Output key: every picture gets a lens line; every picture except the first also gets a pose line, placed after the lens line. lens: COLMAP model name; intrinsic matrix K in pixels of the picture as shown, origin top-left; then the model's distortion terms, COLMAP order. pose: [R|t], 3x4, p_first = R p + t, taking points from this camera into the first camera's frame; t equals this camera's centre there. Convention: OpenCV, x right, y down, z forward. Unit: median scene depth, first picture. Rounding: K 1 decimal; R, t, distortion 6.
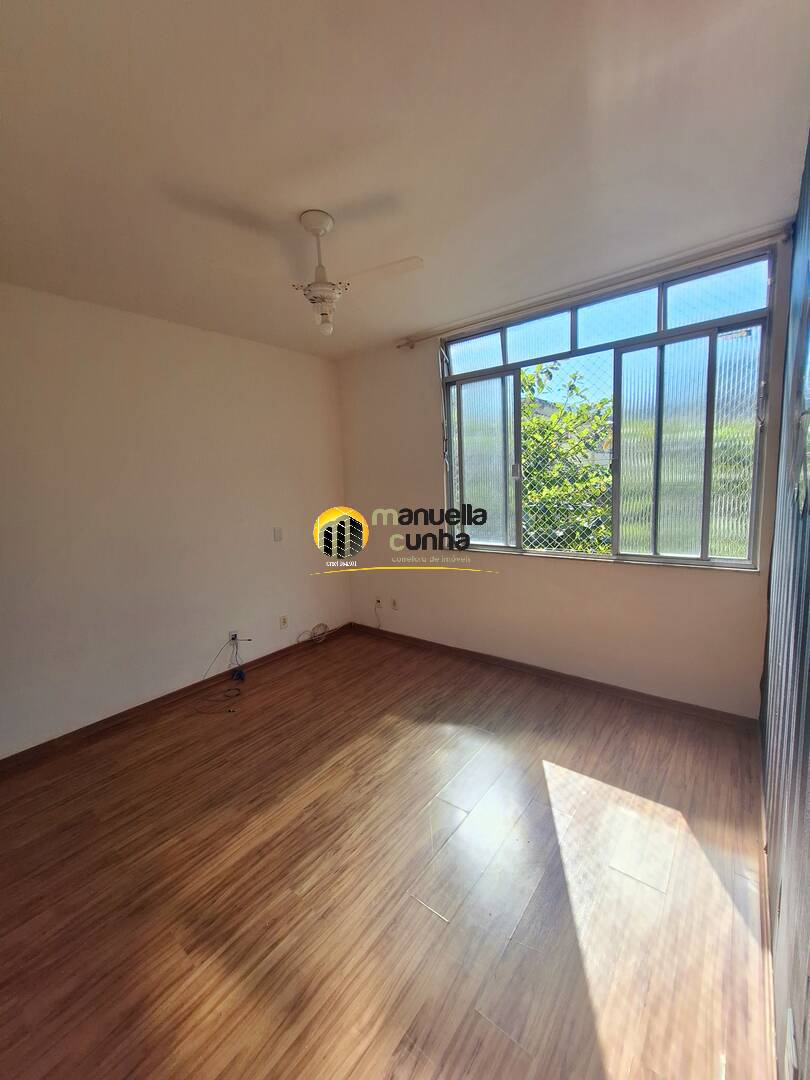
lens RADIAL K [[431.4, 0, 406.6], [0, 431.4, 536.9], [0, 0, 1]] dist [-0.002918, 0.000371]
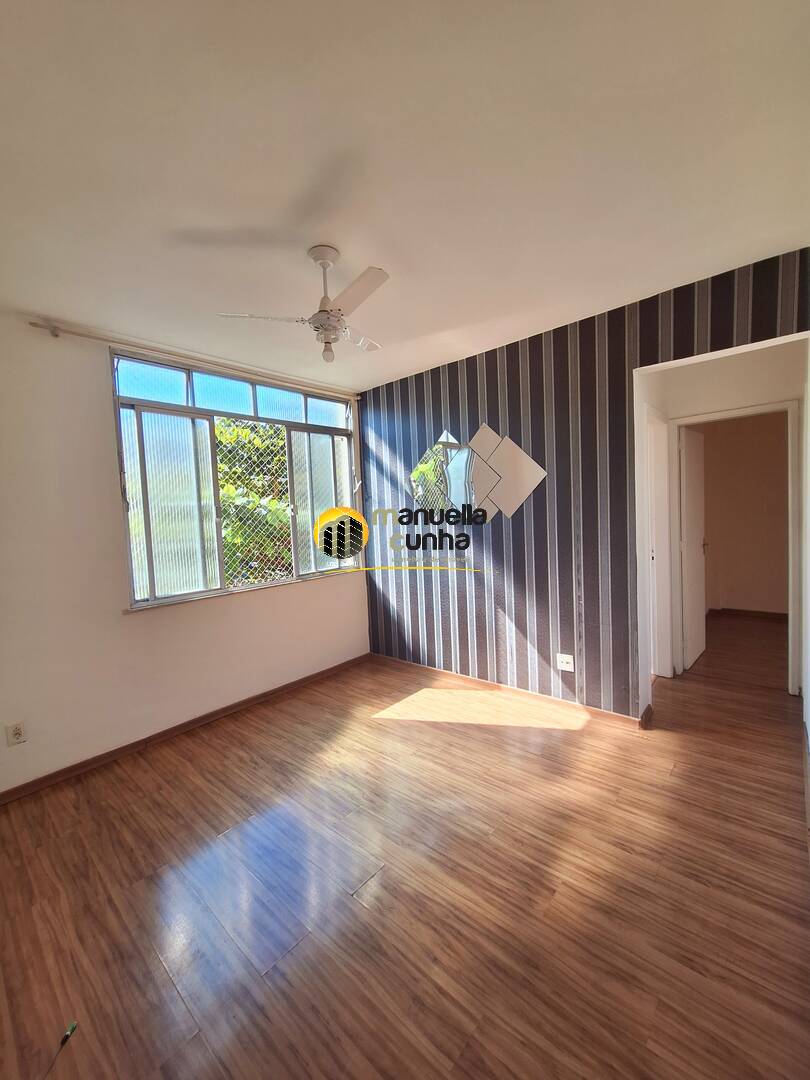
lens RADIAL K [[432.7, 0, 407.3], [0, 432.7, 538.2], [0, 0, 1]] dist [-0.000238, 0.000340]
pose [[0.044571, -0.015073, 0.998893, -1.187572], [0.177529, 0.984091, 0.006928, -0.033473], [-0.983106, 0.177023, 0.046538, 0.827820]]
